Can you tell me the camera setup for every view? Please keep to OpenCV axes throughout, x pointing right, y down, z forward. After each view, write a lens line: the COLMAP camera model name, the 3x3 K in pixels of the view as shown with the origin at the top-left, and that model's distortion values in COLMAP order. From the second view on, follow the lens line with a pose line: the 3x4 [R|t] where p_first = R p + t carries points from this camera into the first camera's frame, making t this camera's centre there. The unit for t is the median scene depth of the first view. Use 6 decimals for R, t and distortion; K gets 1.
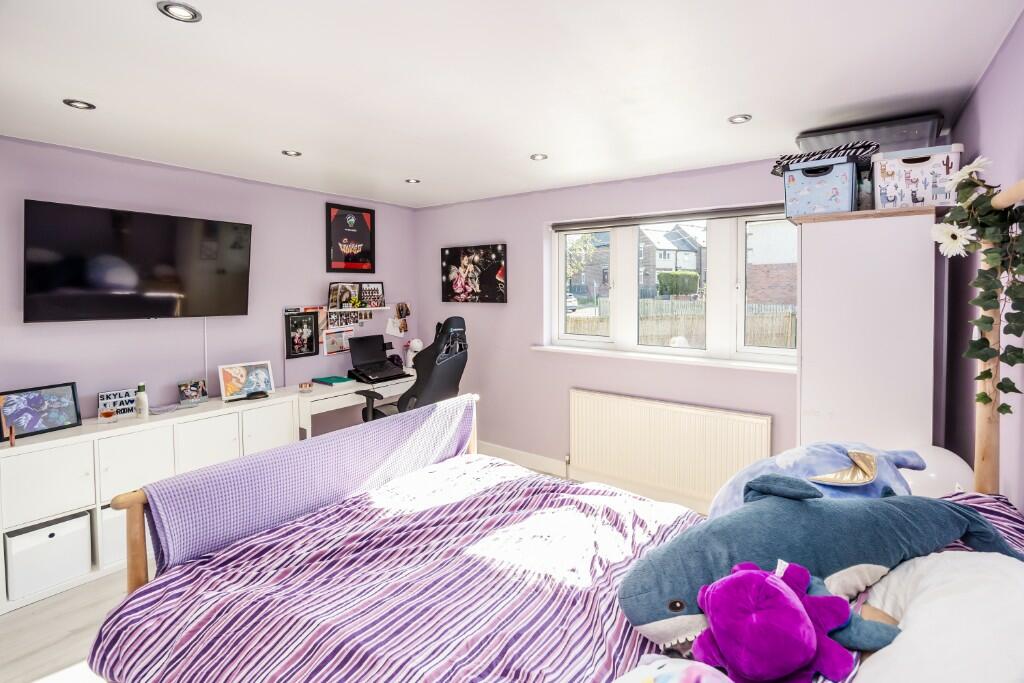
lens RADIAL K [[470.3, 0, 513.6], [0, 470.3, 340.0], [0, 0, 1]] dist [-0.018801, 0.000387]
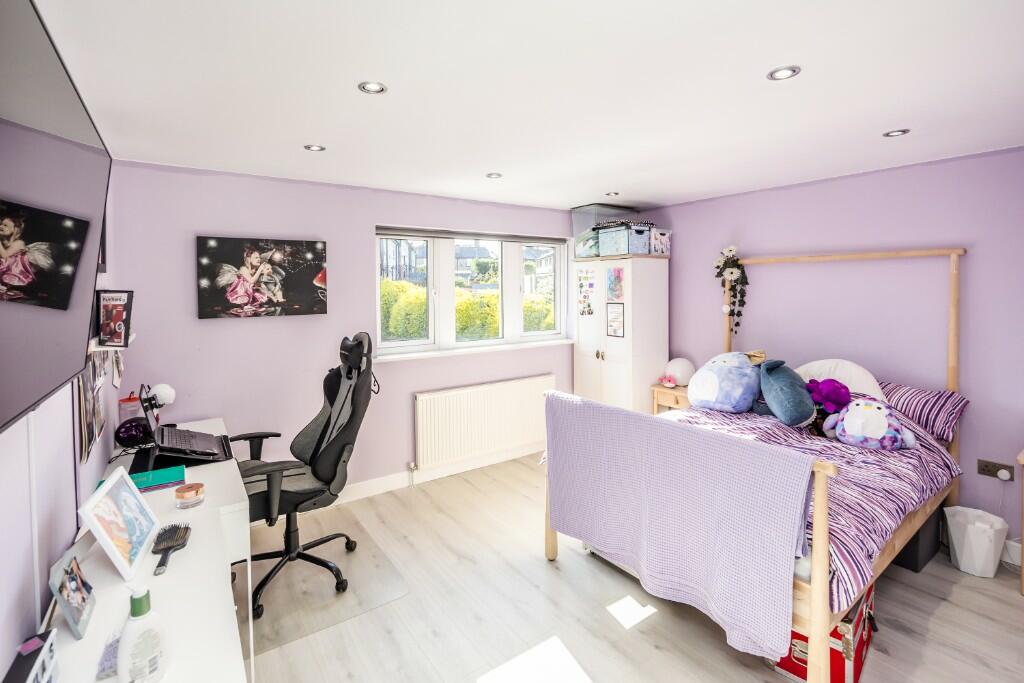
lens RADIAL K [[470.3, 0, 513.9], [0, 470.3, 343.1], [0, 0, 1]] dist [-0.018801, 0.000387]
pose [[0.316868, -0.113693, 0.941631, -0.662766], [0.112690, 0.990270, 0.081644, -0.055808], [-0.941751, 0.080242, 0.326597, 0.413227]]
